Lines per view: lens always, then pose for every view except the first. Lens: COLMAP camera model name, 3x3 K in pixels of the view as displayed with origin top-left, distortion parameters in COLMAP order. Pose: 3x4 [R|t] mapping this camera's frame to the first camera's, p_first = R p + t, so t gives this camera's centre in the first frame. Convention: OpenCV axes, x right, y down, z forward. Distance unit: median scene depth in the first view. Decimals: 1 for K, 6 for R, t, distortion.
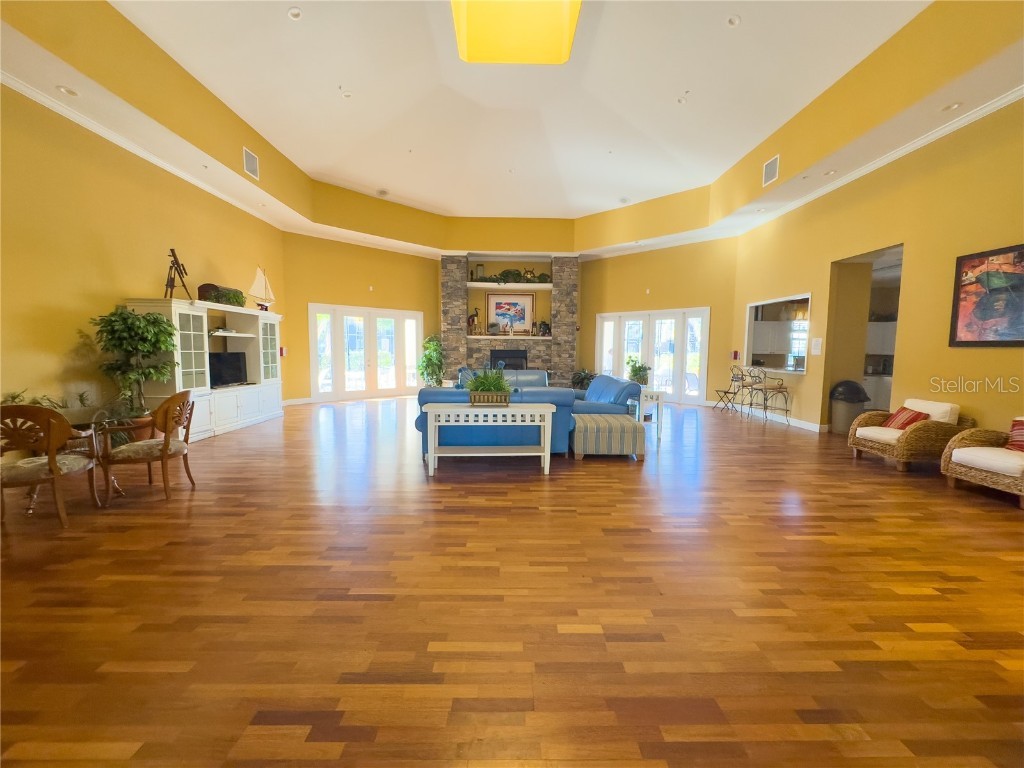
lens RADIAL K [[407.0, 0, 512.0], [0, 407.0, 384.0], [0, 0, 1]] dist [-0.002603, 0.000014]
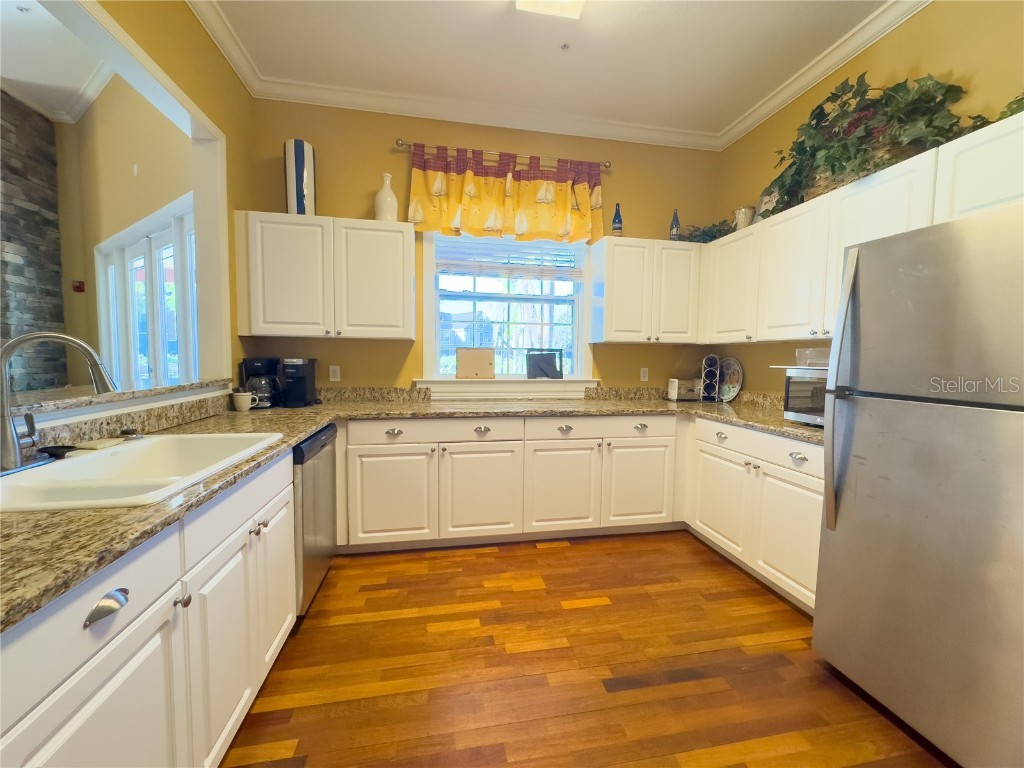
lens RADIAL K [[407.0, 0, 512.0], [0, 407.0, 384.0], [0, 0, 1]] dist [-0.002603, 0.000014]
pose [[0.984864, -0.007089, 0.173183, 0.602557], [0.010185, 0.999804, -0.016990, -0.030546], [-0.173028, 0.018497, 0.984743, 0.601376]]
